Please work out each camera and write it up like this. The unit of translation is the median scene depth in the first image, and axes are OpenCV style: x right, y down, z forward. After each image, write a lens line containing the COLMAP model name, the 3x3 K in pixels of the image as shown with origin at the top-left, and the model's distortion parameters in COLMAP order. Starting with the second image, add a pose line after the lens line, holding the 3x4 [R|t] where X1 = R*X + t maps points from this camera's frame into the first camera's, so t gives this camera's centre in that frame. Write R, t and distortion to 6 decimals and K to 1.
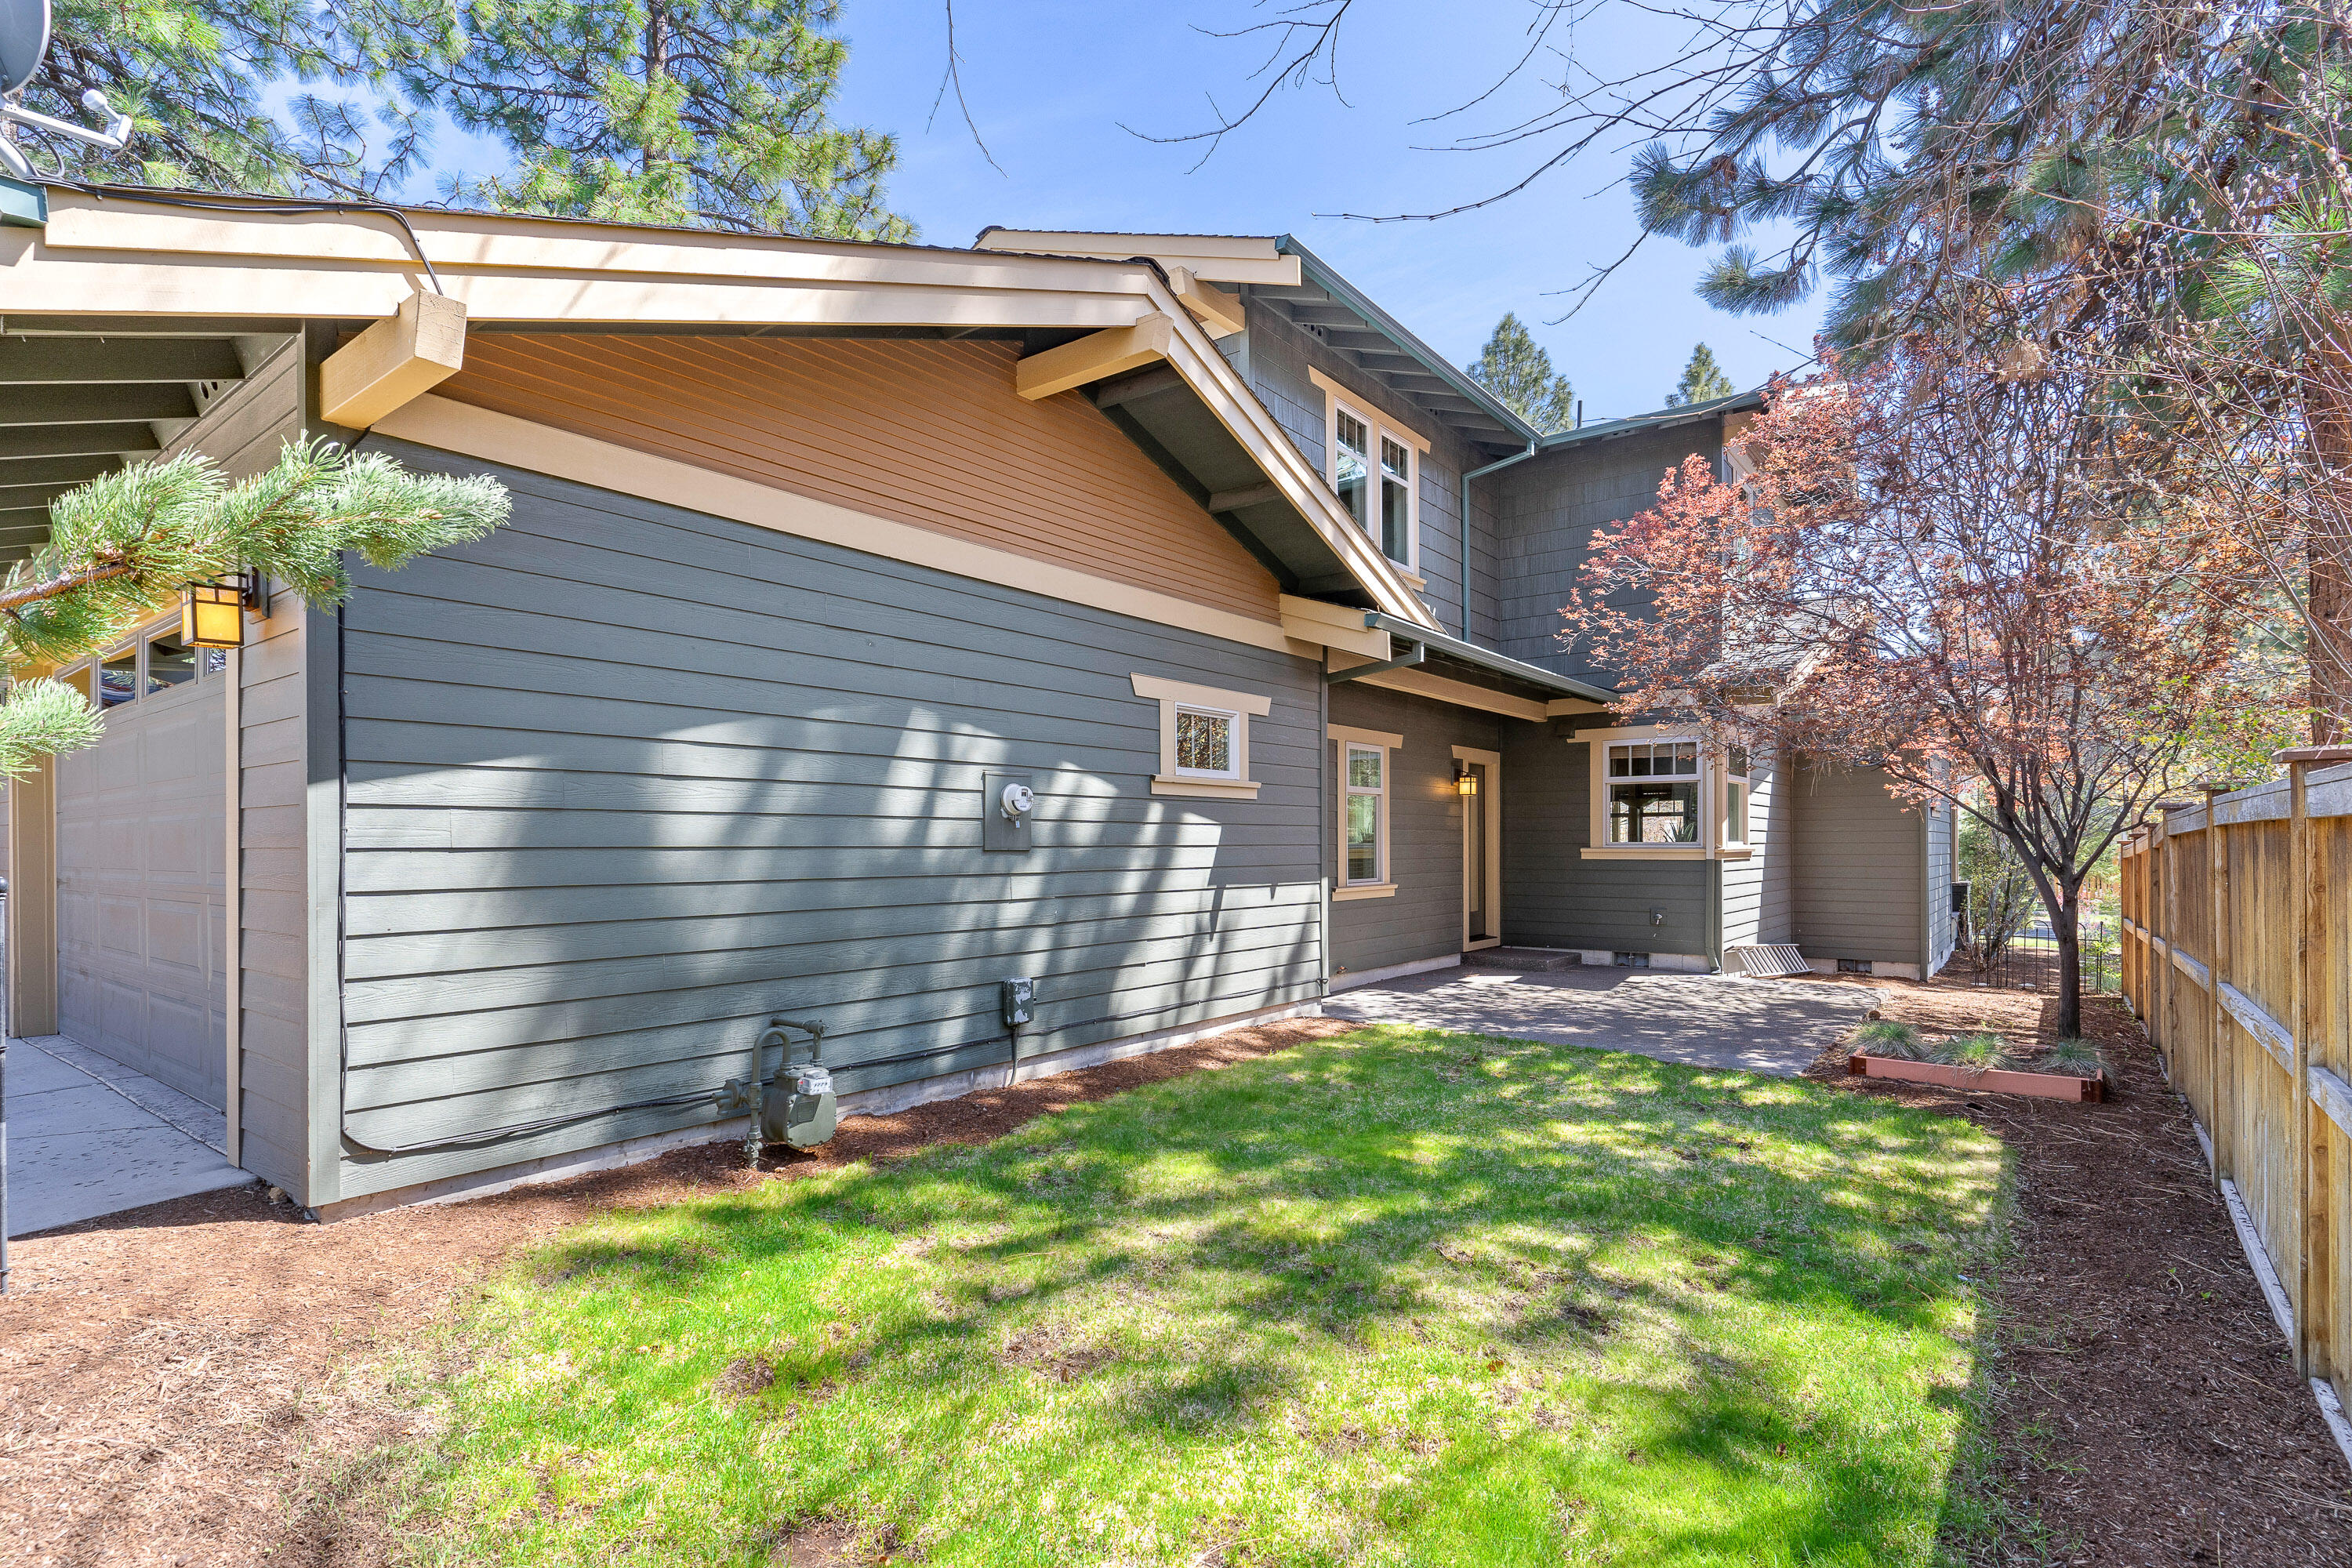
lens RADIAL K [[1143.4, 0, 1184.2], [0, 1143.4, 791.7], [0, 0, 1]] dist [-0.004651, -0.000182]
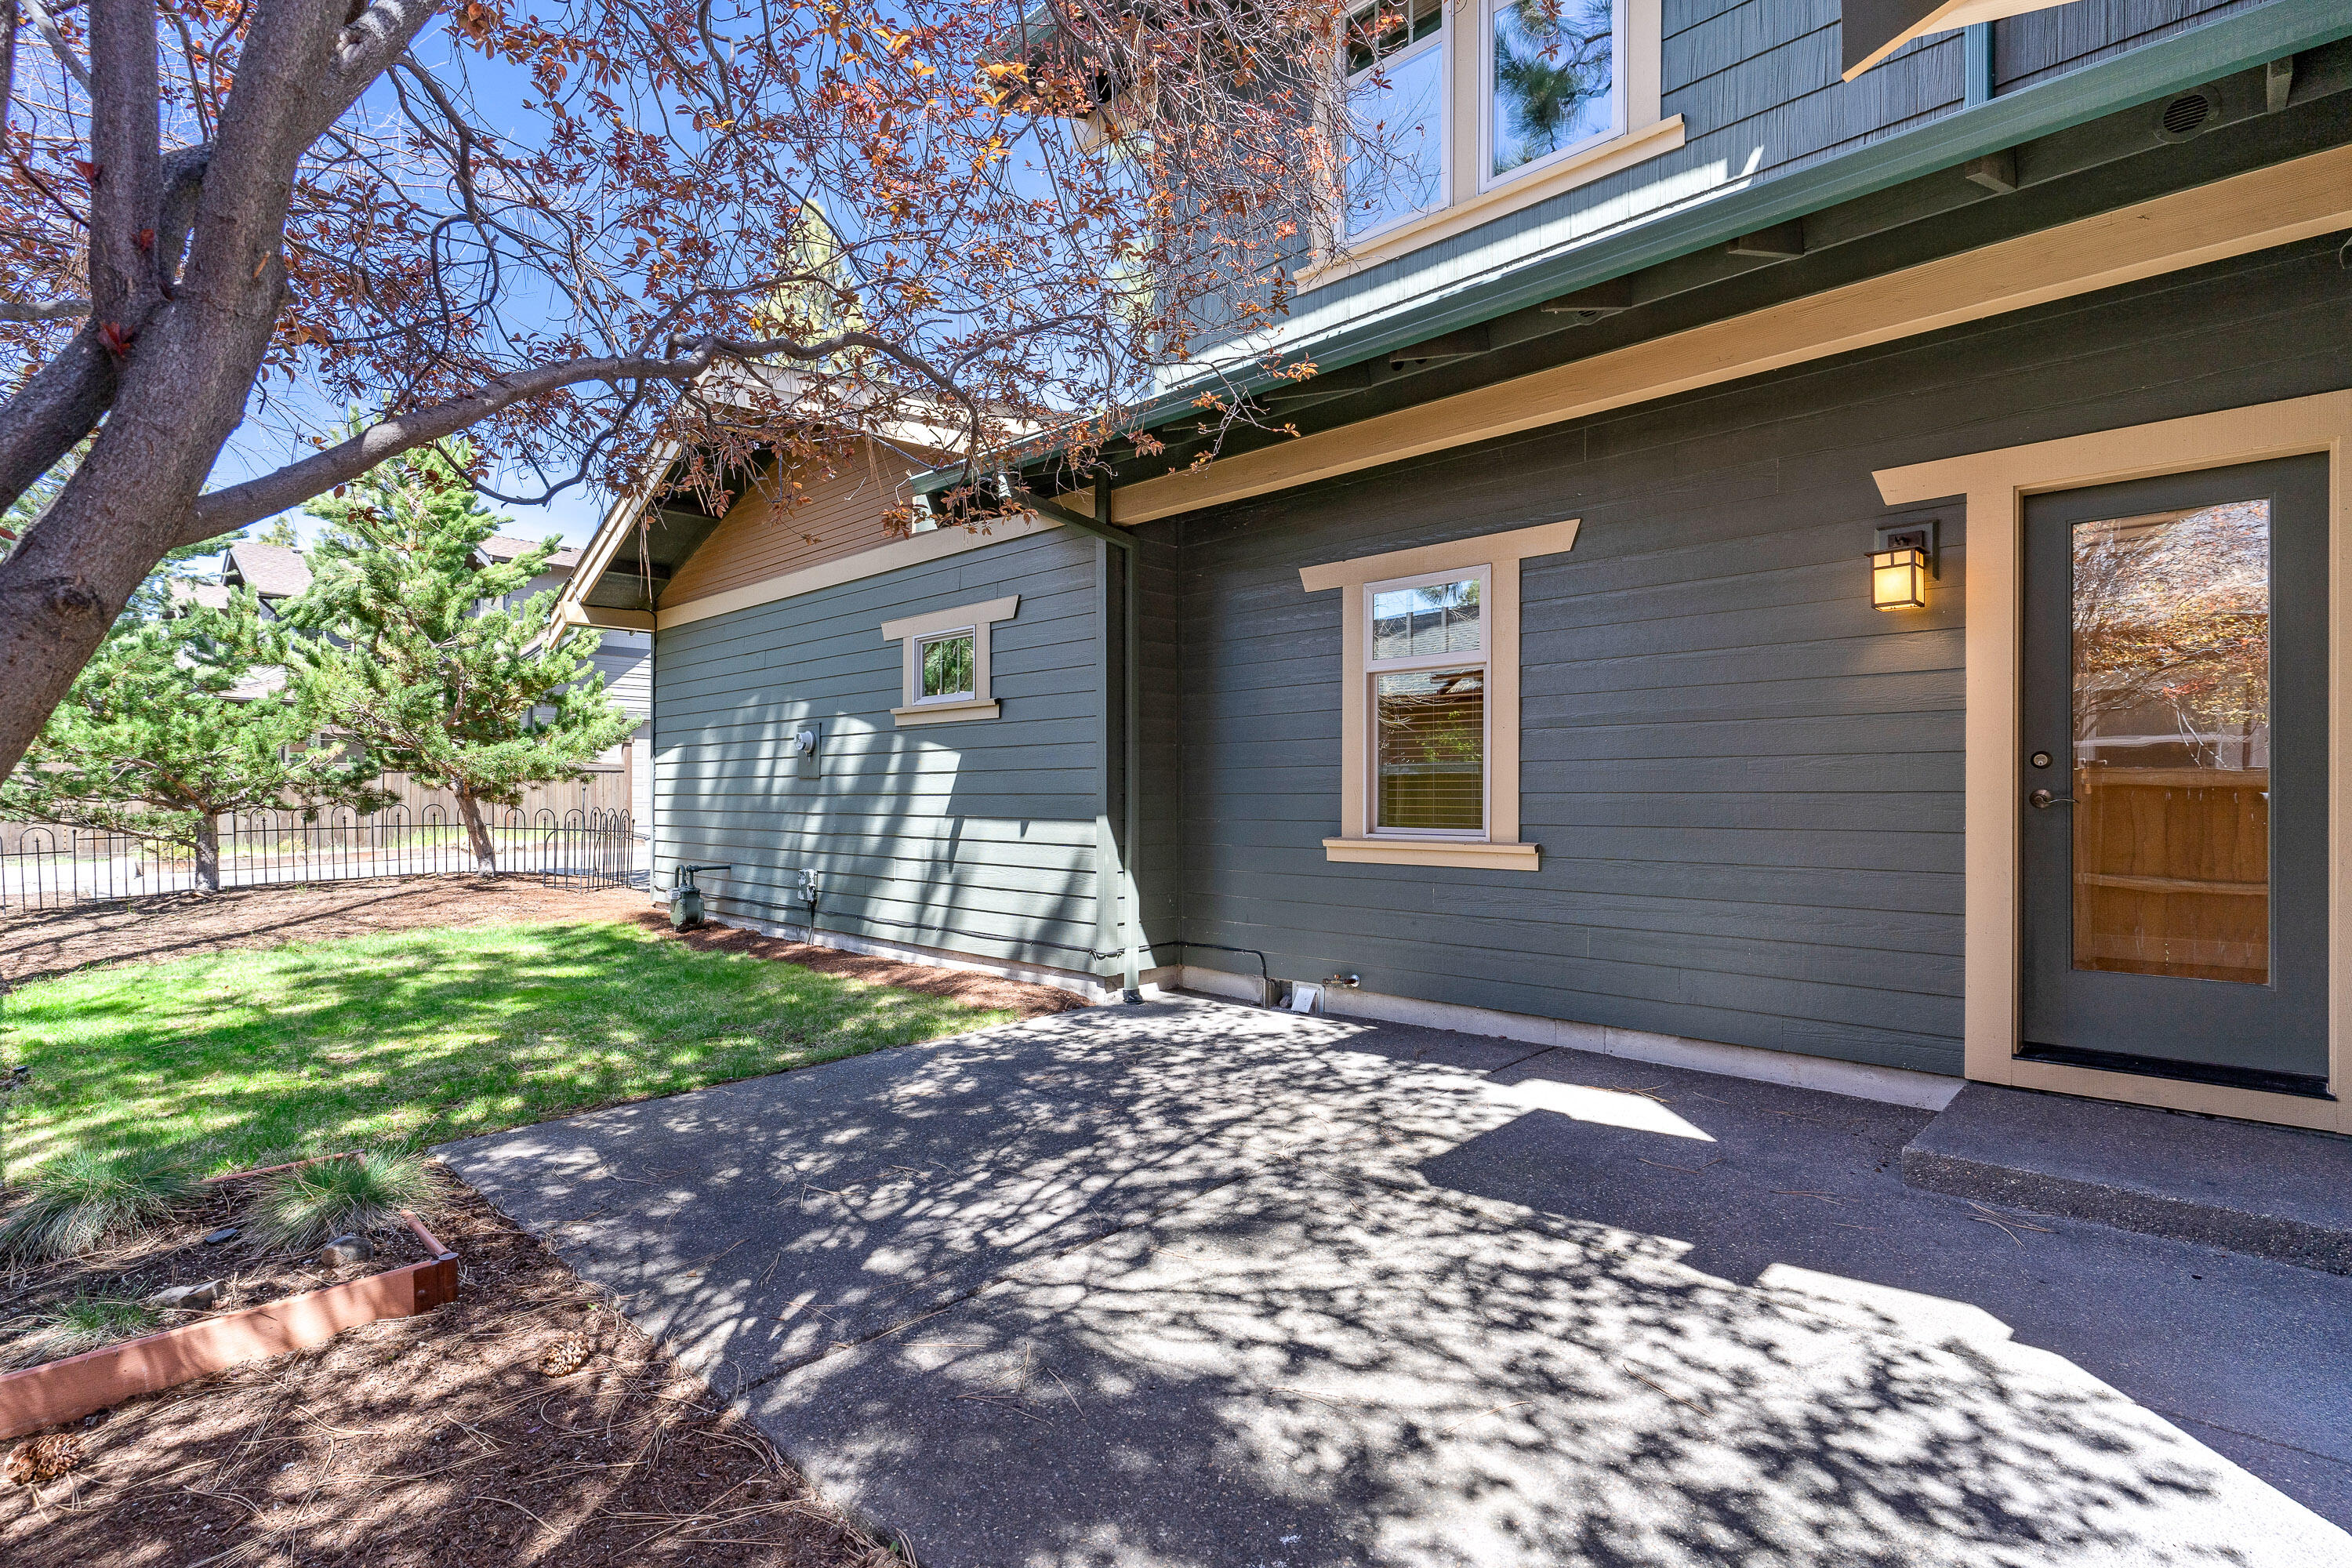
lens RADIAL K [[1116.3, 0, 1183.1], [0, 1116.3, 778.9], [0, 0, 1]] dist [-0.002914, -0.000440]
pose [[-0.110035, -0.010053, -0.993877, 0.947092], [0.046485, 0.998803, -0.015249, 0.076394], [0.992840, -0.047878, -0.109436, 1.304340]]
